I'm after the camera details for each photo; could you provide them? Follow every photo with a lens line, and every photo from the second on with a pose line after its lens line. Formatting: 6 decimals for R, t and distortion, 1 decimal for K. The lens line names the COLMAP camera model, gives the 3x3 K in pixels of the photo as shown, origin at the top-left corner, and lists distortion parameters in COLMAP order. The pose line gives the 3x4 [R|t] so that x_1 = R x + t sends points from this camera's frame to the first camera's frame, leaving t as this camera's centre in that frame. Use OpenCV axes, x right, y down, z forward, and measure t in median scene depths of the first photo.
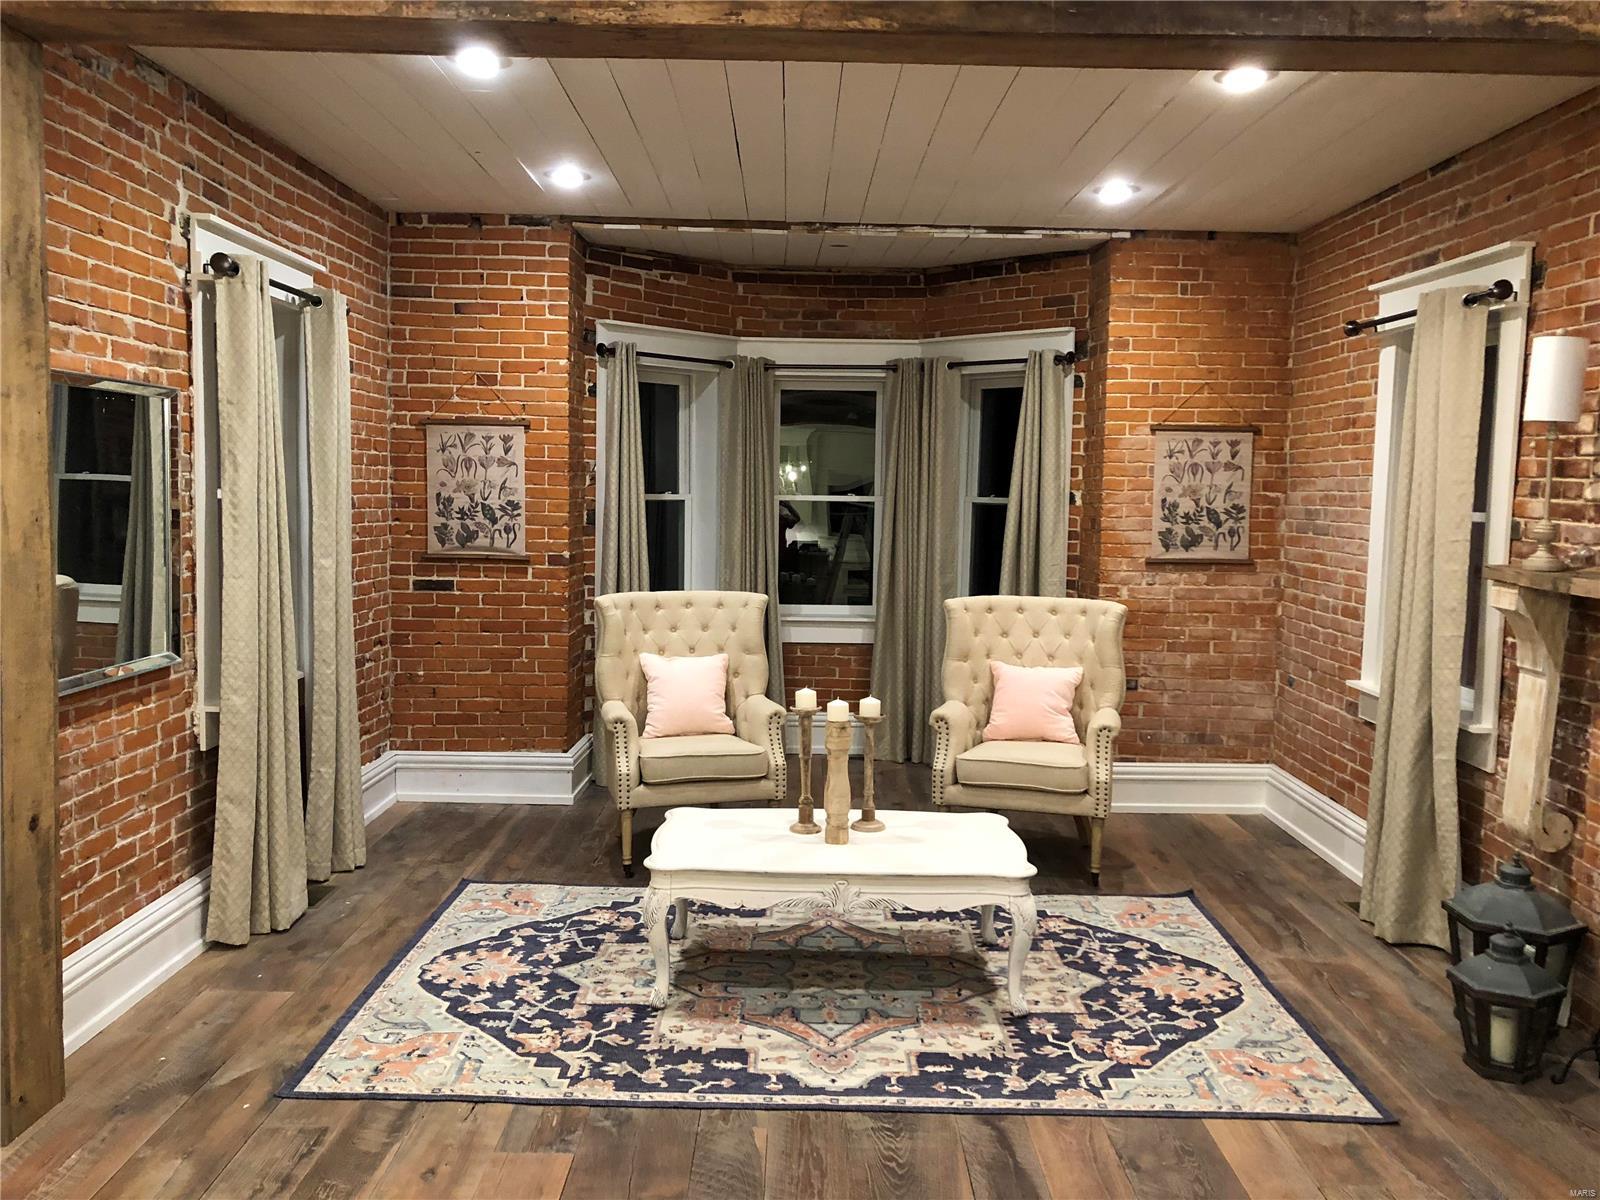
lens RADIAL K [[1295.6, 0, 810.7], [0, 1295.6, 593.1], [0, 0, 1]] dist [0.026849, -0.030926]
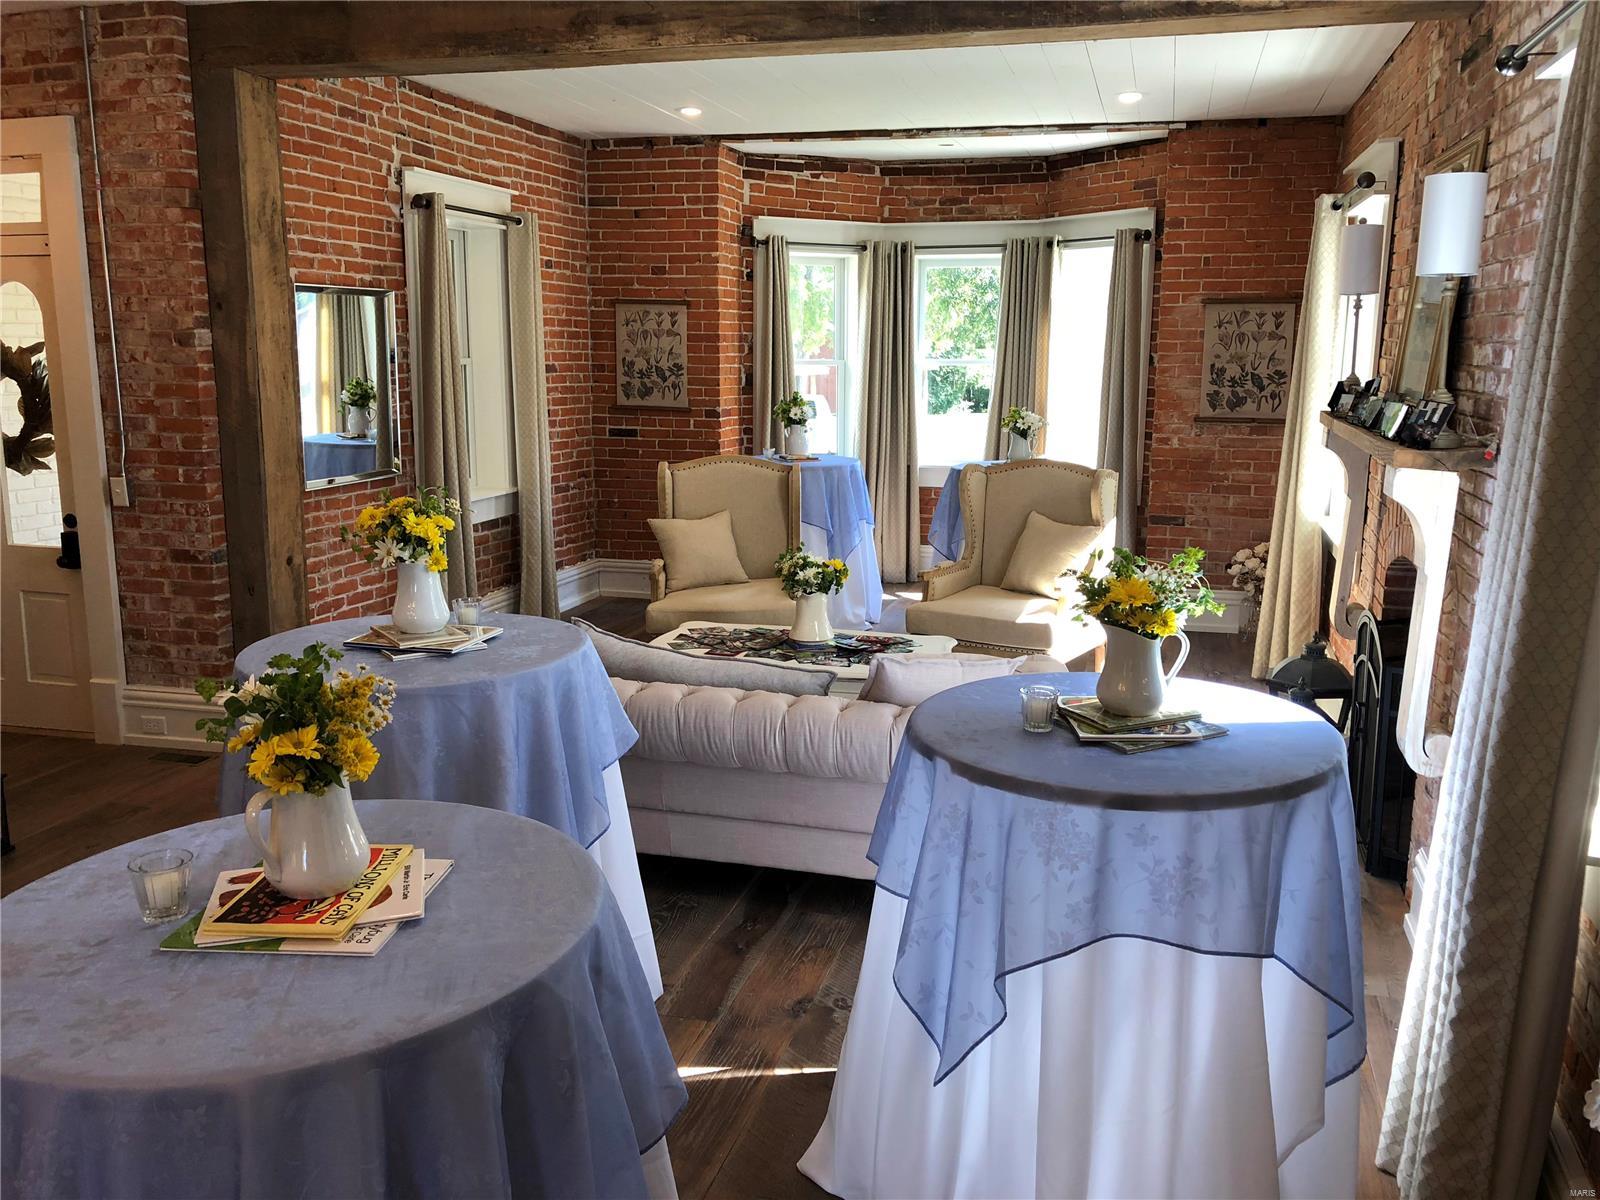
lens RADIAL K [[1295.6, 0, 797.1], [0, 1295.6, 601.4], [0, 0, 1]] dist [0.026849, -0.030926]
pose [[0.957512, 0.051047, -0.283841, 0.377675], [-0.019885, 0.993554, 0.111603, 0.020994], [0.287708, -0.101217, 0.952354, -0.305446]]
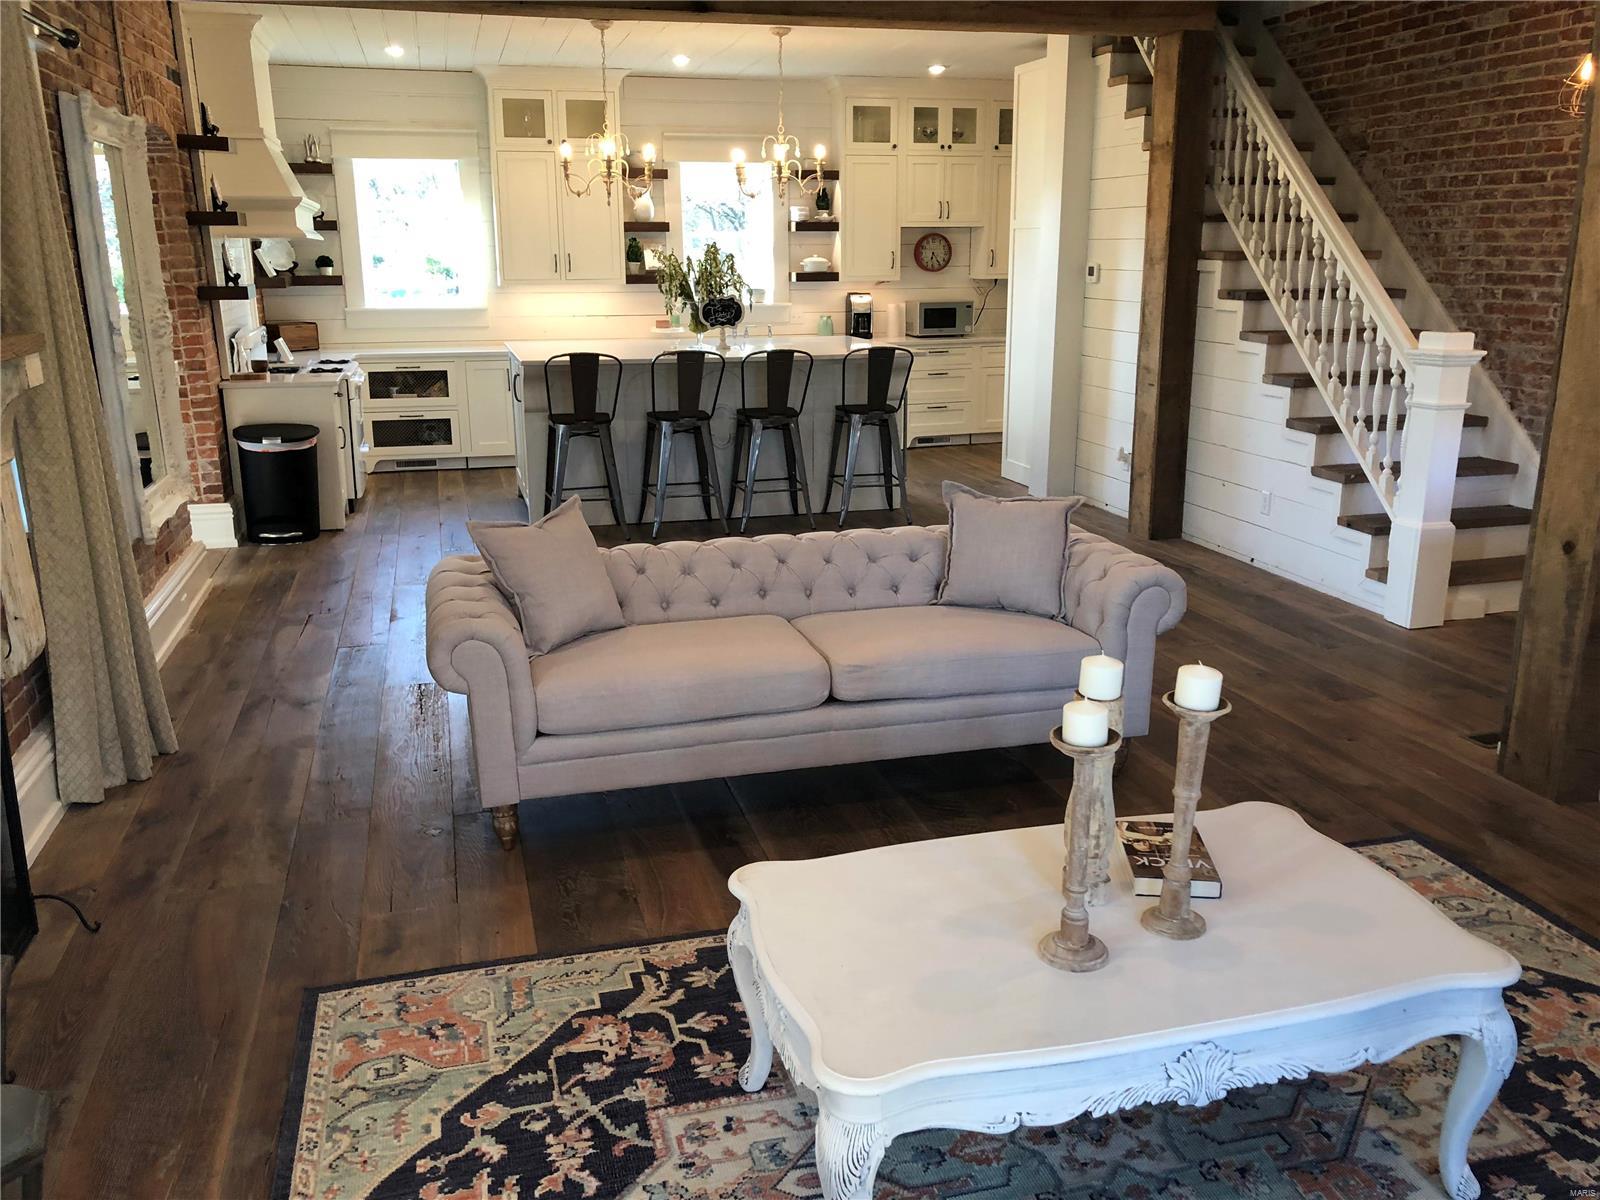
lens RADIAL K [[1295.6, 0, 802.1], [0, 1295.6, 588.8], [0, 0, 1]] dist [0.026849, -0.030926]
pose [[-0.964137, 0.055680, -0.259498, 0.266331], [-0.036186, 0.941037, 0.336362, -0.112476], [0.262926, 0.333690, -0.905274, 1.382555]]
